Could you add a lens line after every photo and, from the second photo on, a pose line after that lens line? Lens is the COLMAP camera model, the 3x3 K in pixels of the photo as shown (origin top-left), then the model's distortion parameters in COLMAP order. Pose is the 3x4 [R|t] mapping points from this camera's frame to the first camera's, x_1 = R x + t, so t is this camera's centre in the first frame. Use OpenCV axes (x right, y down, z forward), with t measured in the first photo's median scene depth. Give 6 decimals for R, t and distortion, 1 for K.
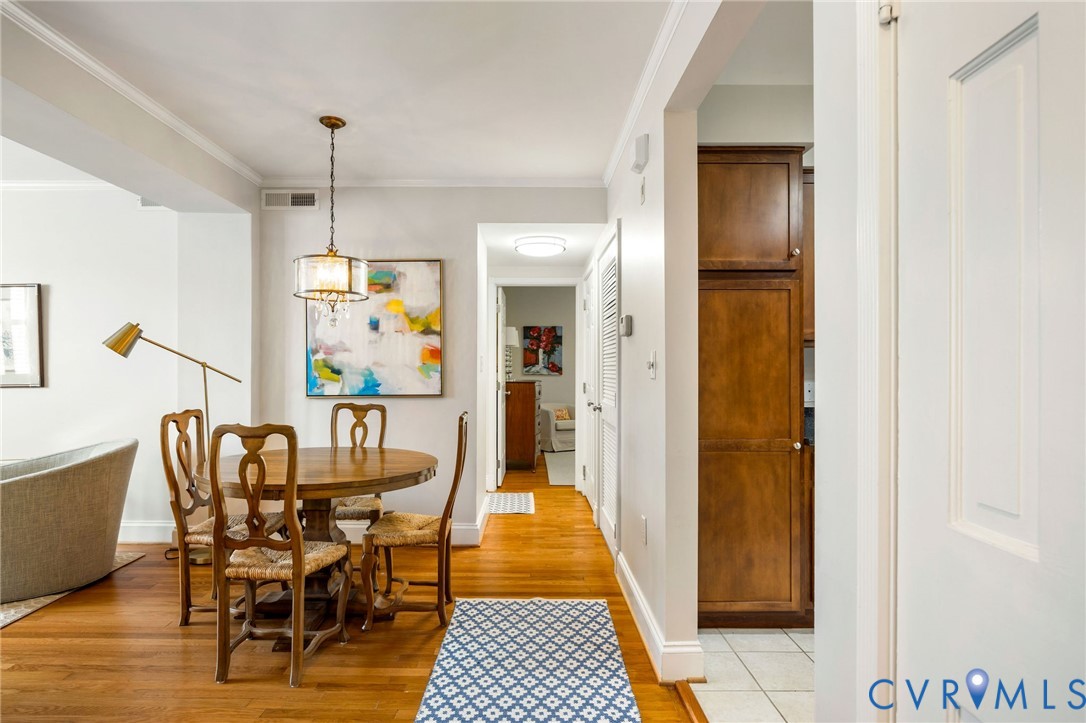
lens RADIAL K [[577.1, 0, 536.5], [0, 577.1, 362.0], [0, 0, 1]] dist [-0.014532, -0.001239]
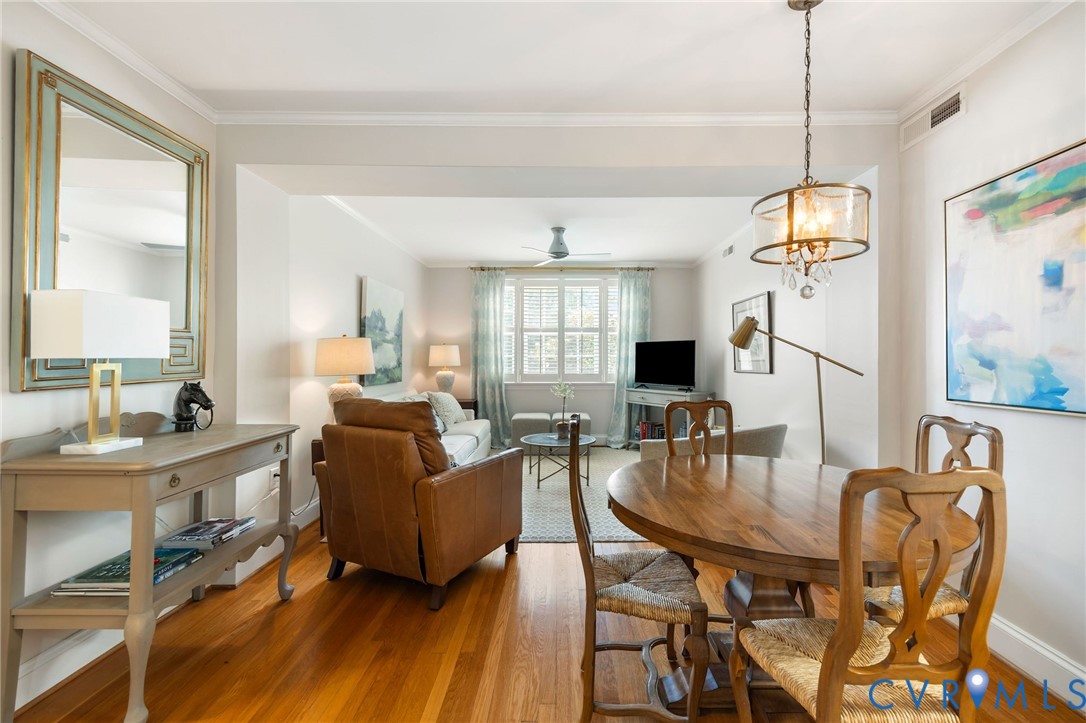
lens RADIAL K [[465.5, 0, 566.7], [0, 465.5, 357.3], [0, 0, 1]] dist [0.013403, -0.000273]
pose [[-0.013432, -0.003264, -0.999904, 0.157122], [0.011013, 0.999934, -0.003412, 0.006323], [0.999849, -0.011058, -0.013395, 0.560842]]
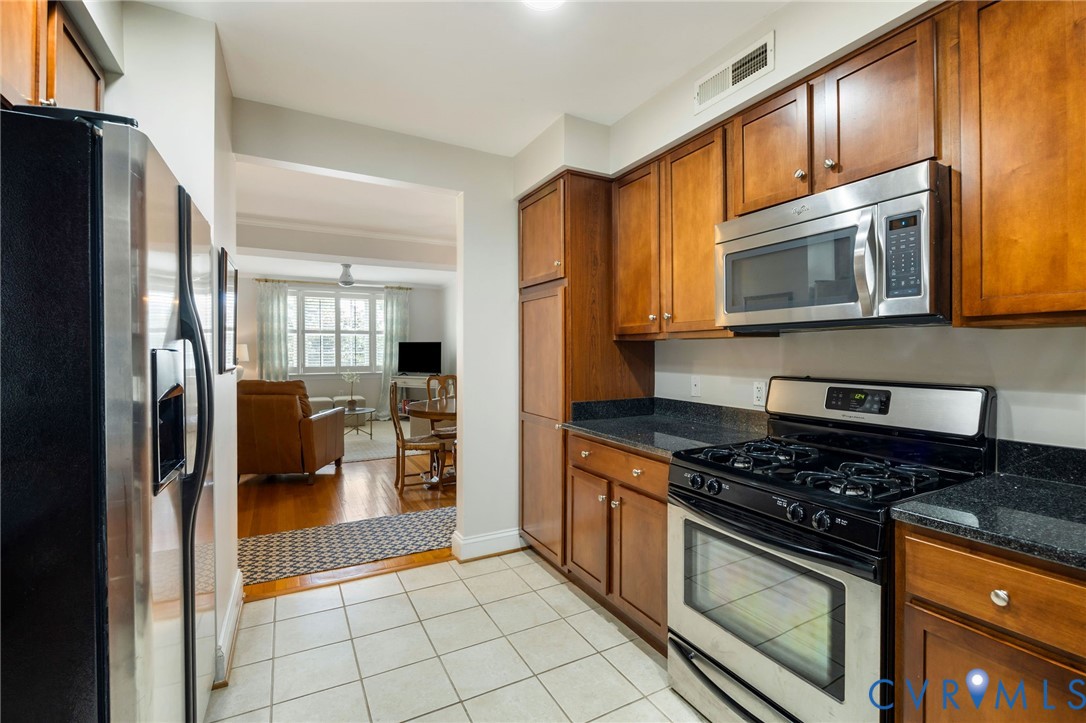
lens RADIAL K [[484.5, 0, 554.3], [0, 484.5, 357.4], [0, 0, 1]] dist [-0.002525, -0.000254]
pose [[0.464894, 0.011975, -0.885285, 0.889309], [0.012223, 0.999726, 0.019942, -0.012519], [0.885282, -0.020092, 0.464620, 0.373251]]
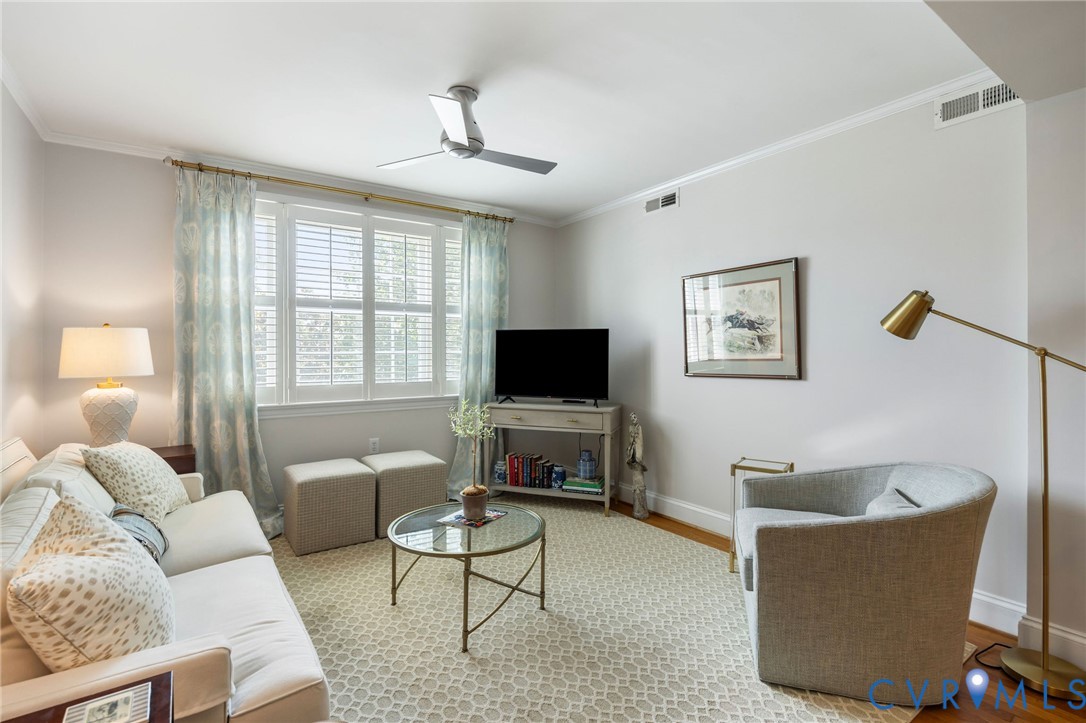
lens RADIAL K [[500.2, 0, 533.5], [0, 500.2, 358.8], [0, 0, 1]] dist [-0.008883, 0.000644]
pose [[0.547438, 0.006572, -0.836821, -0.458144], [0.011910, 0.999807, 0.015644, -0.002849], [0.836762, -0.018530, 0.547254, 0.259577]]
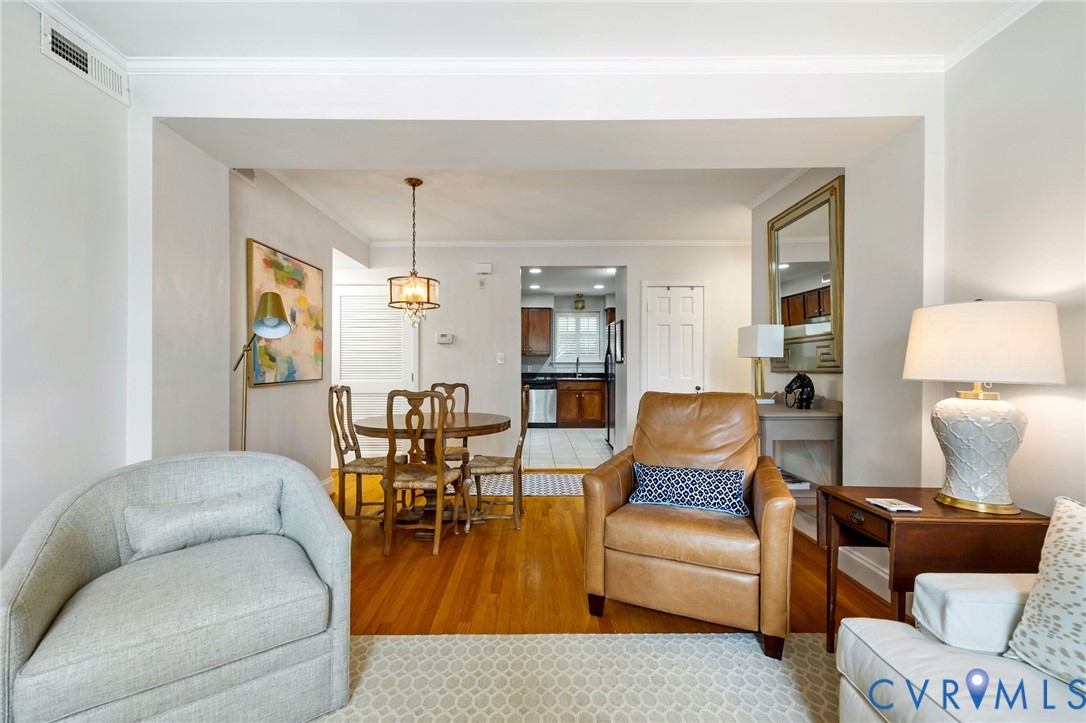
lens RADIAL K [[435.7, 0, 531.9], [0, 435.7, 364.7], [0, 0, 1]] dist [0.009116, -0.000662]
pose [[0.037605, 0.002115, 0.999290, -1.092023], [-0.013436, 0.999908, -0.001611, 0.021733], [-0.999202, -0.013366, 0.037630, 0.519174]]
